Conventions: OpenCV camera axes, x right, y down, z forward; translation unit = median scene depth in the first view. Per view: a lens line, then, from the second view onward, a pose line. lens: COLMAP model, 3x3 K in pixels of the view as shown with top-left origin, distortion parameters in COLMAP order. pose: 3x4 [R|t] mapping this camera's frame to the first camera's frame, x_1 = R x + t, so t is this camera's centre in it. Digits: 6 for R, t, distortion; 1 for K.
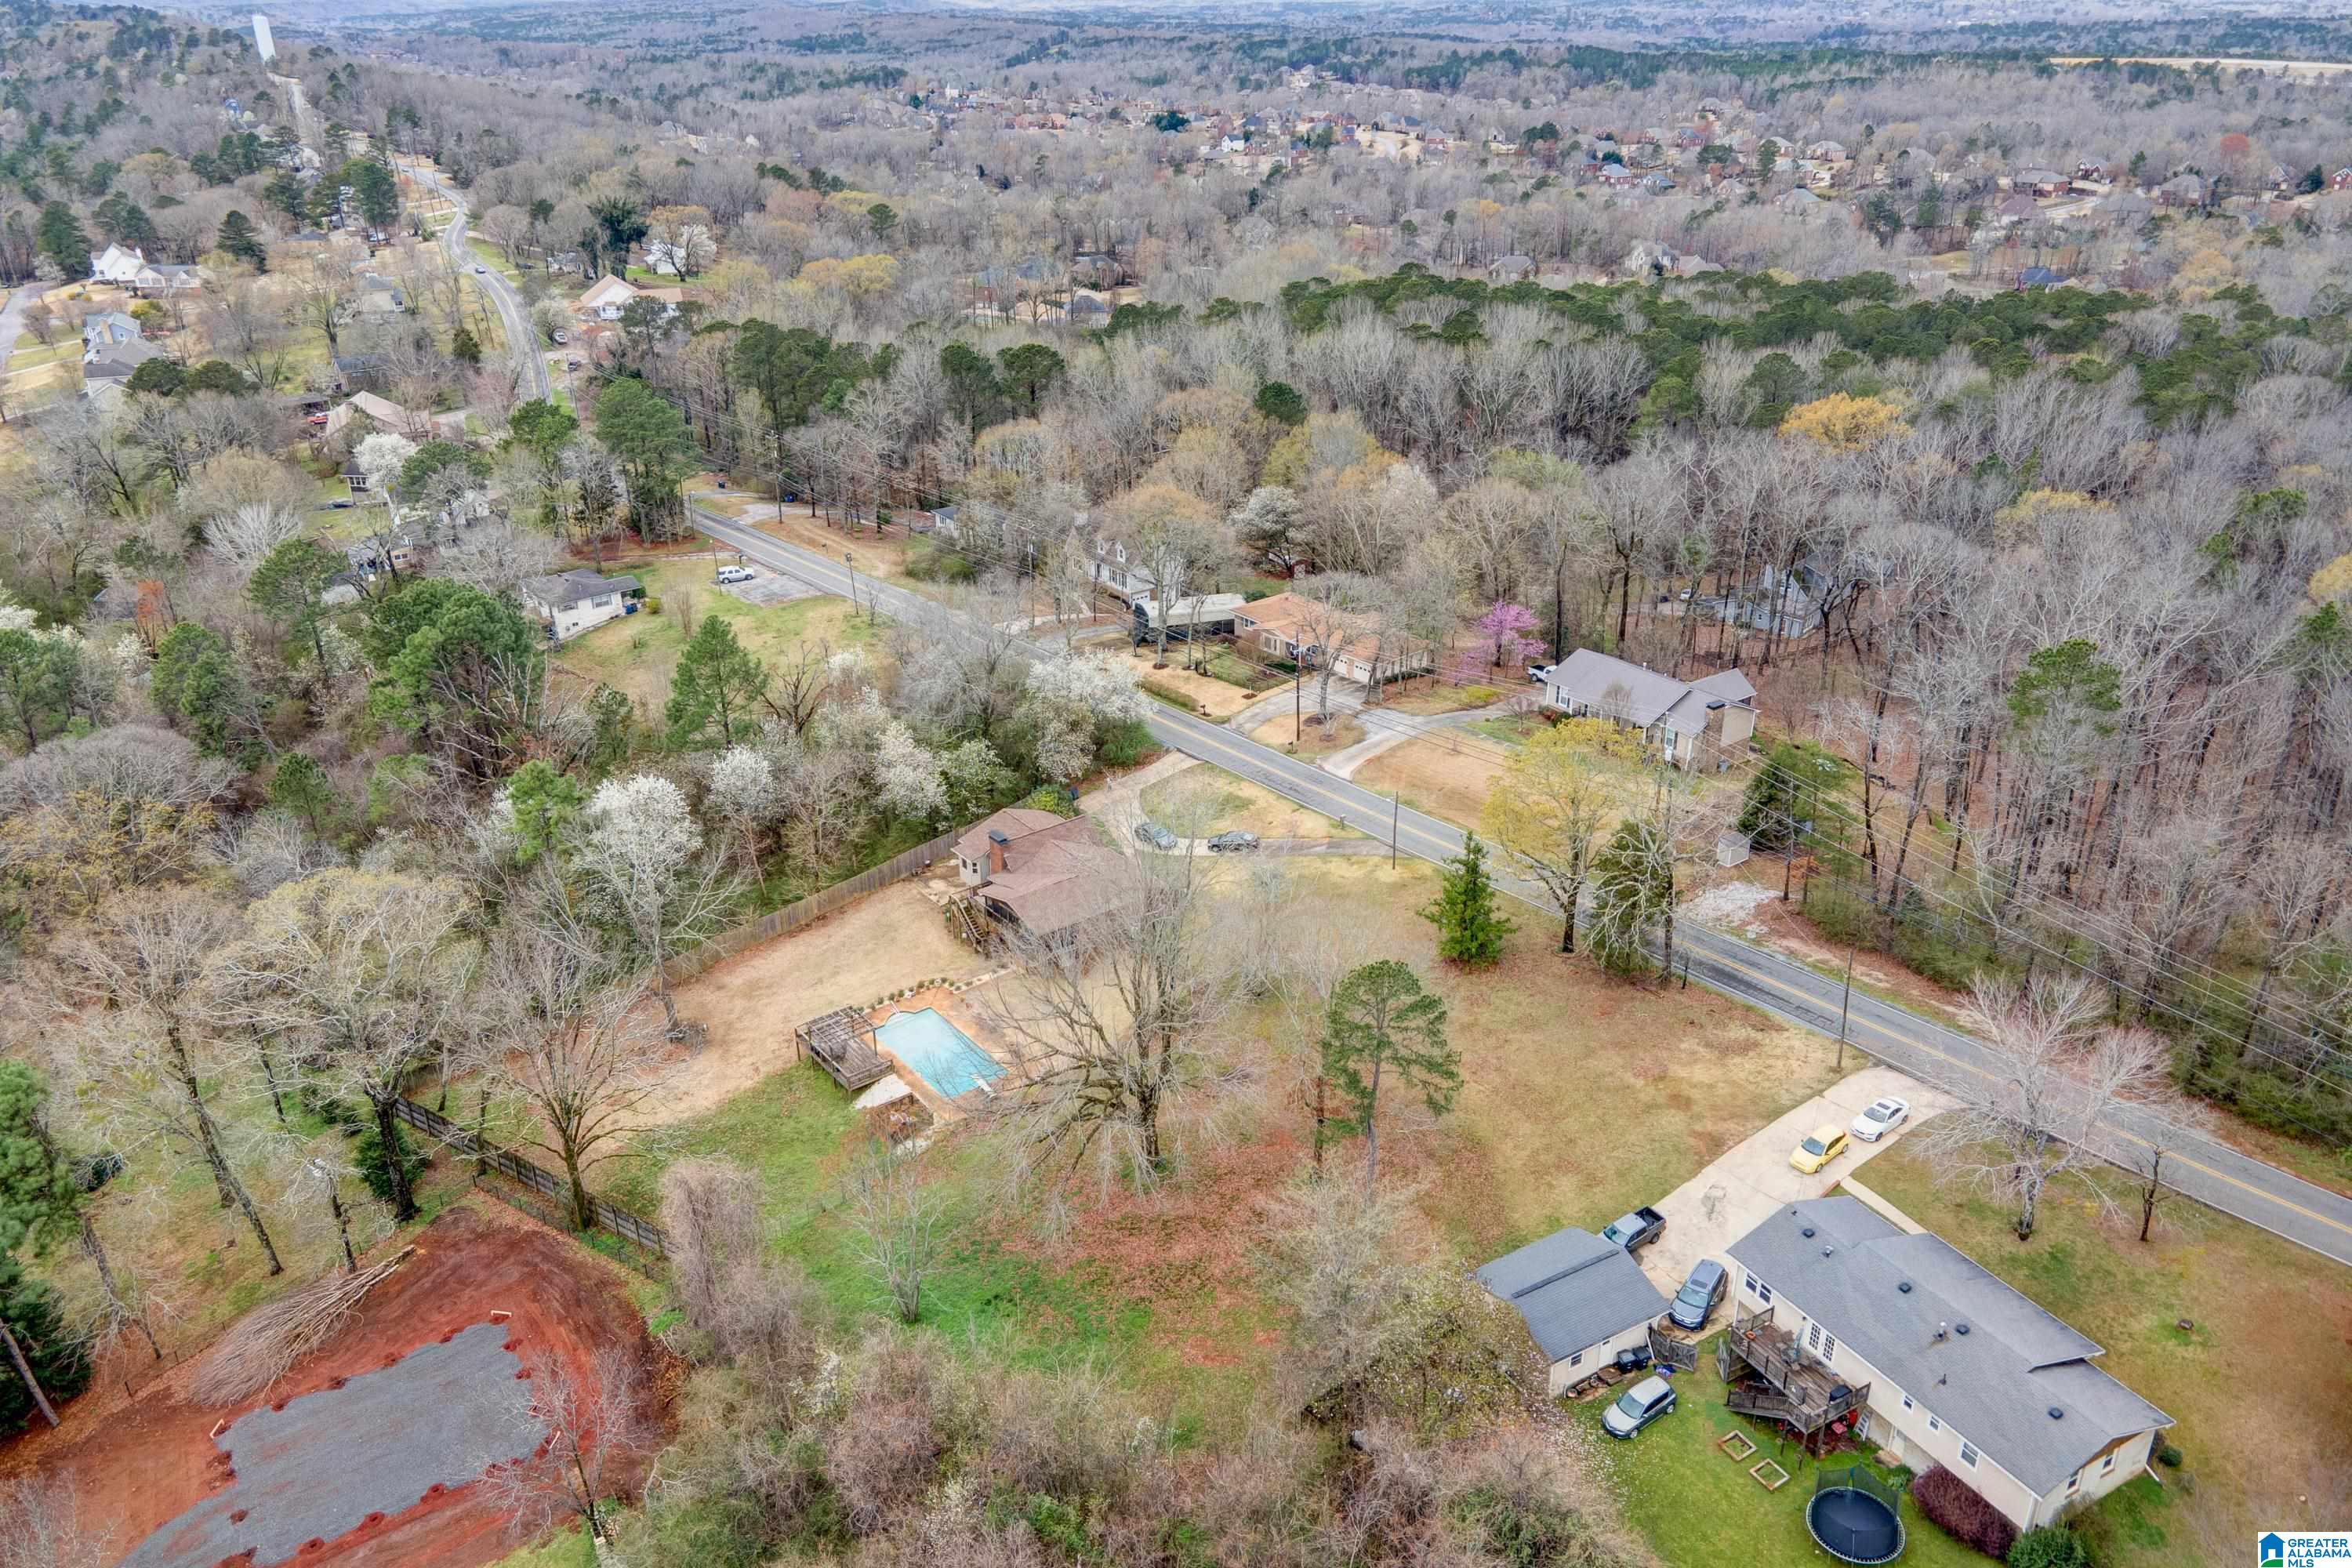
lens RADIAL K [[1711.3, 0, 1177.5], [0, 1711.3, 785.5], [0, 0, 1]] dist [0.037223, 0.020389]
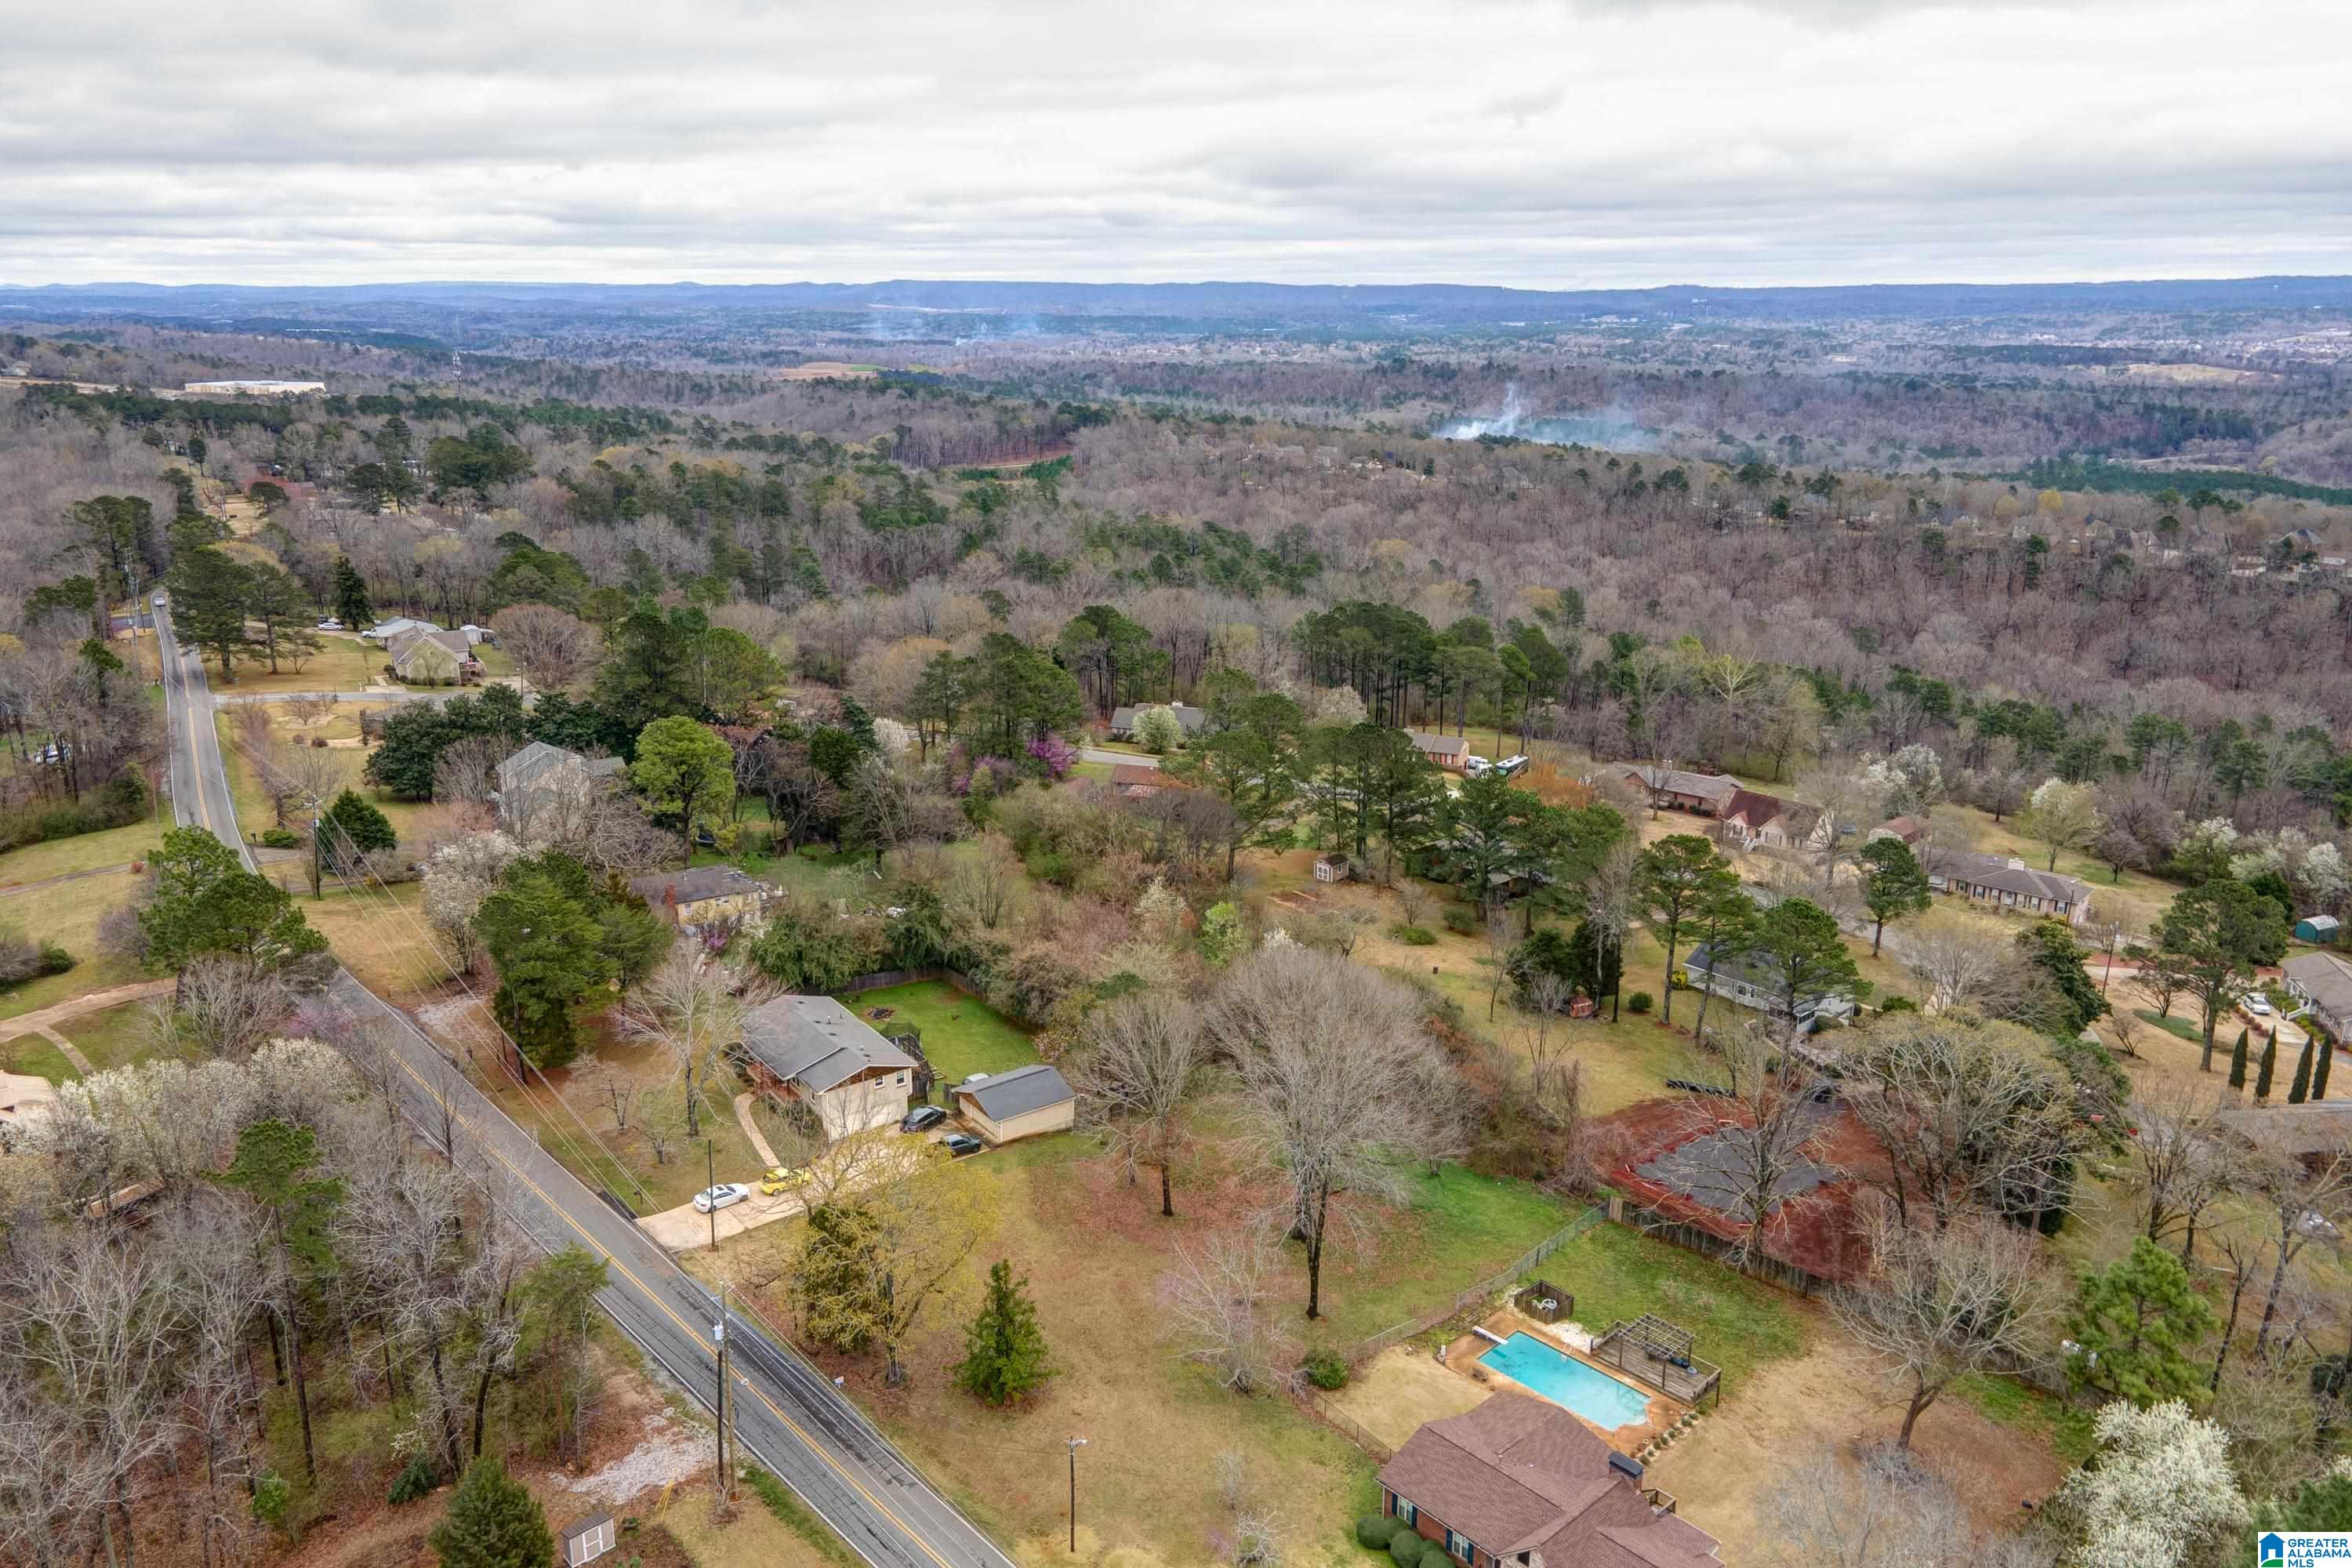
lens RADIAL K [[1711.3, 0, 1173.2], [0, 1711.3, 777.9], [0, 0, 1]] dist [0.037223, 0.020389]
pose [[-0.994812, 0.041092, -0.093059, 0.088159], [-0.030123, 0.754763, 0.655305, -0.414657], [0.097165, 0.654709, -0.749610, 0.845189]]
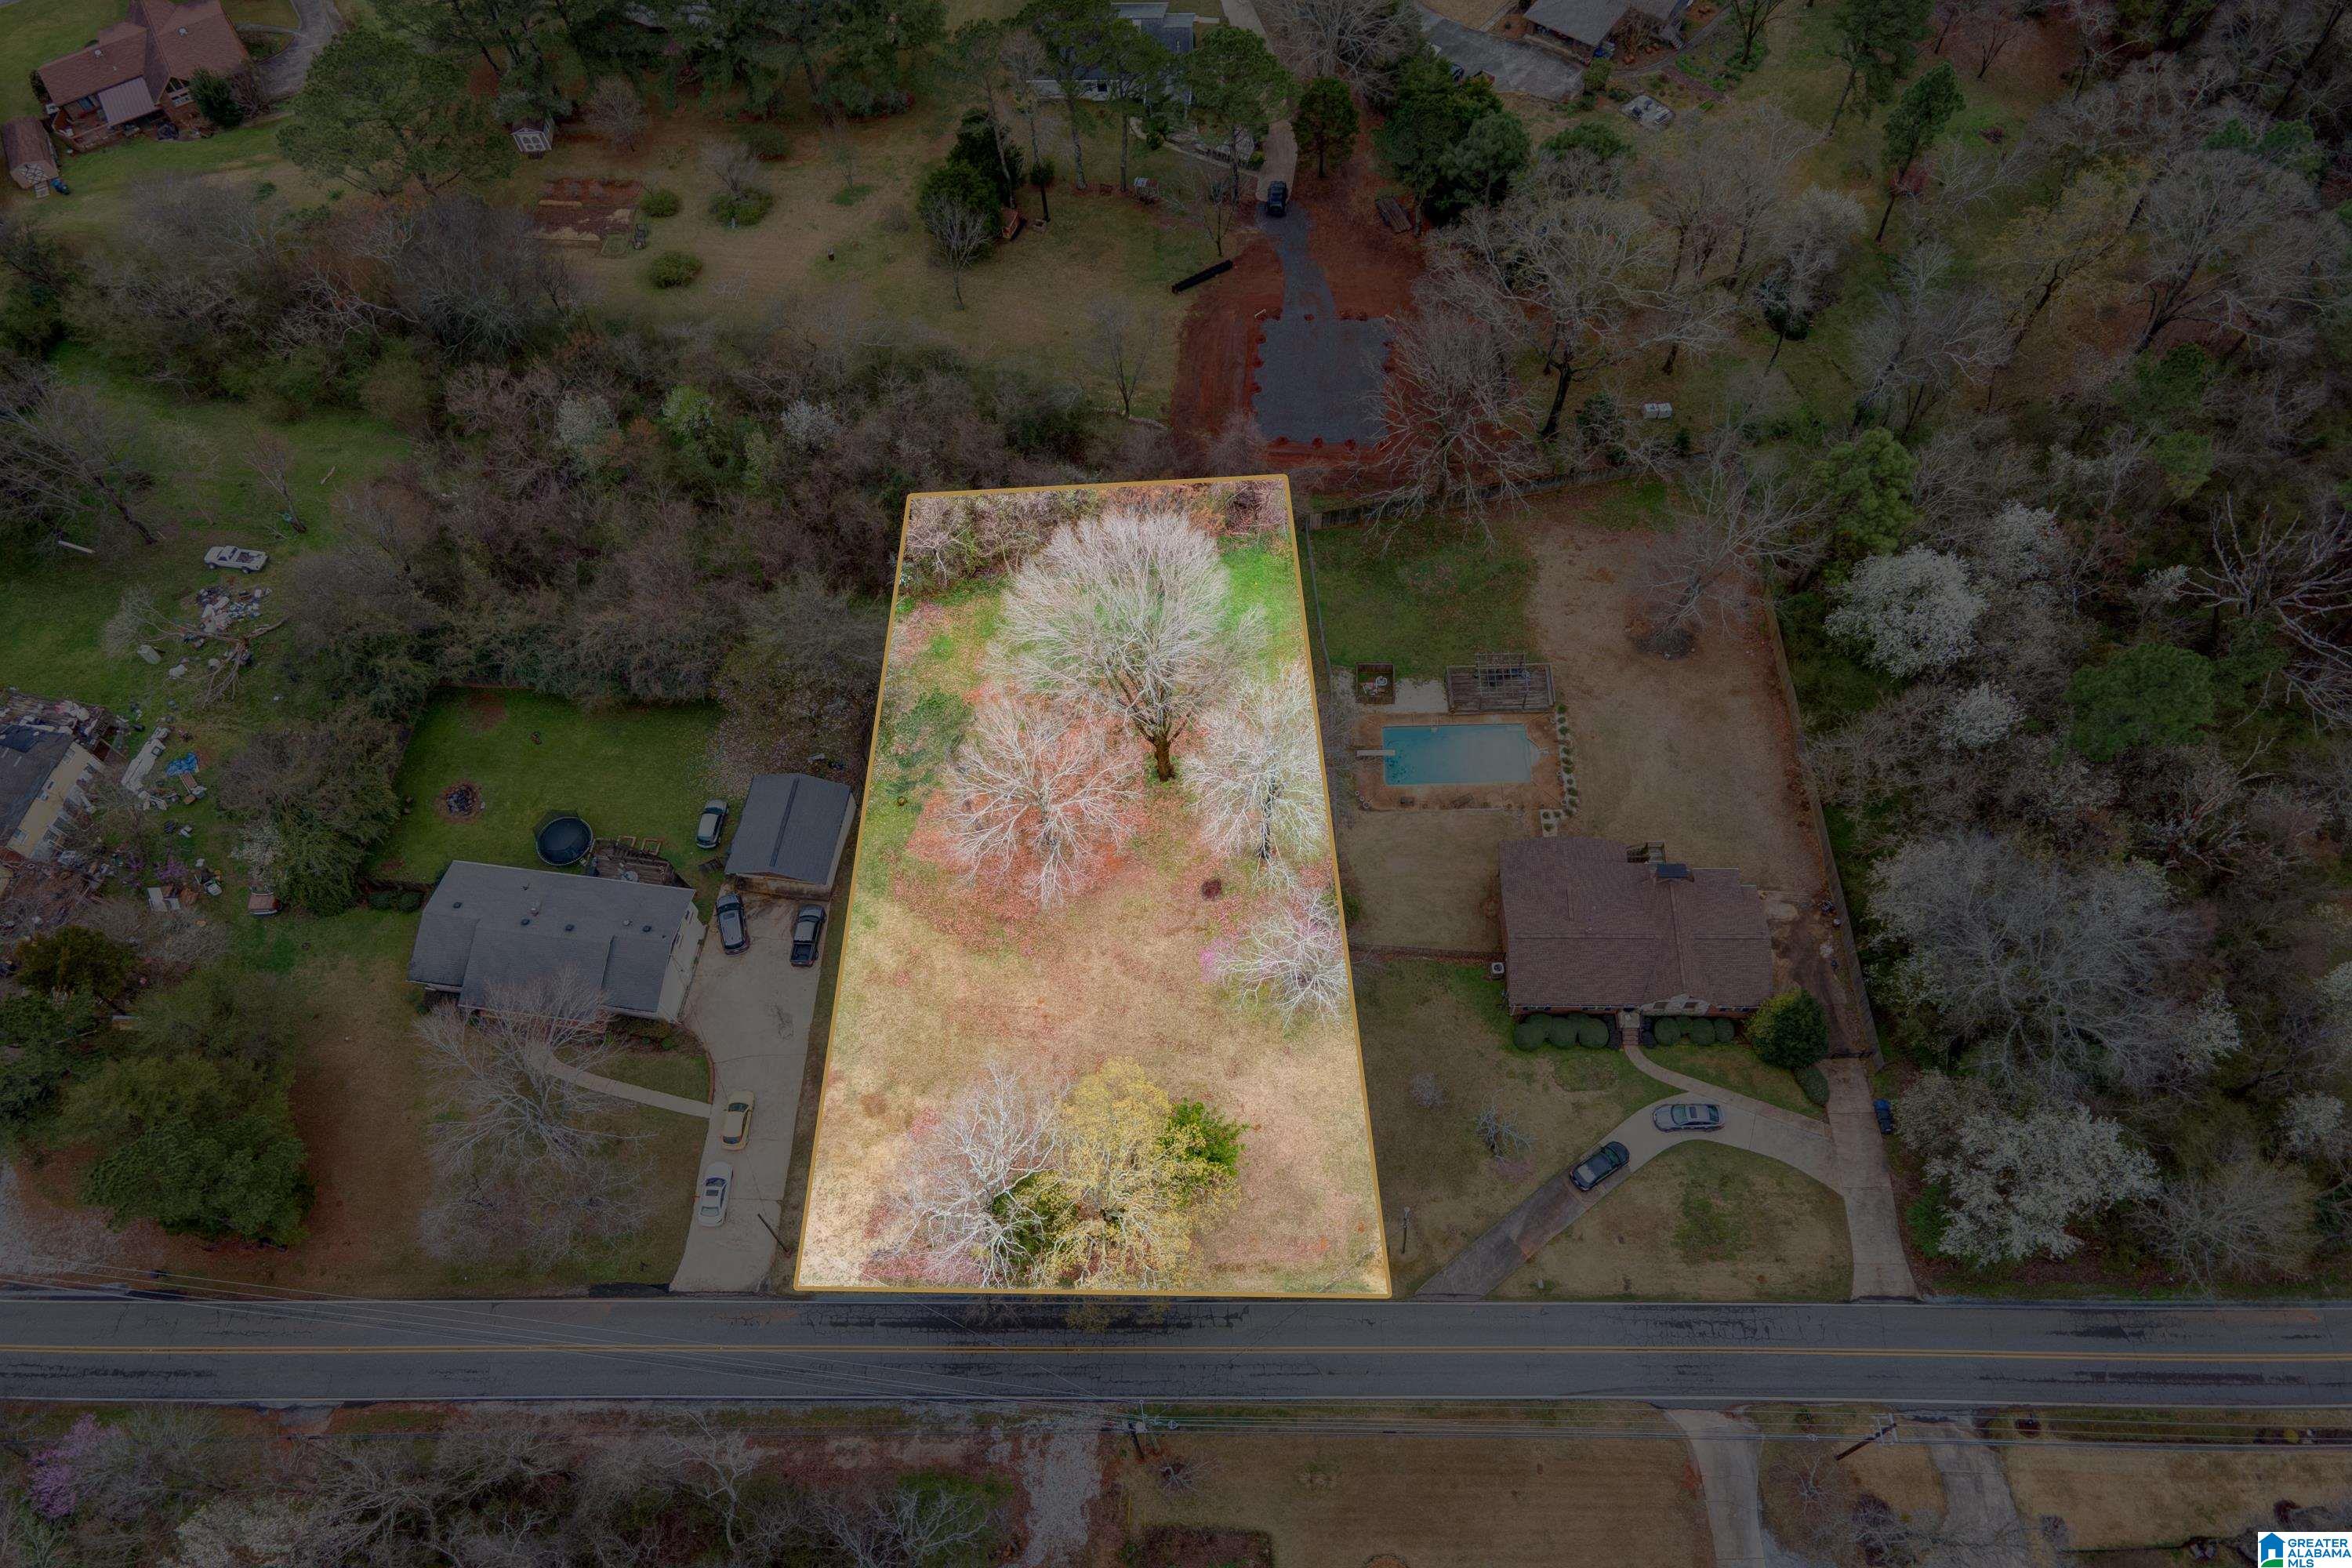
lens RADIAL K [[1711.3, 0, 1179.3], [0, 1711.3, 782.6], [0, 0, 1]] dist [0.037223, 0.020389]
pose [[-0.617944, 0.713554, -0.330130, 0.190735], [-0.277355, 0.195055, 0.940759, -0.457426], [0.735676, 0.672900, 0.077375, 0.456447]]
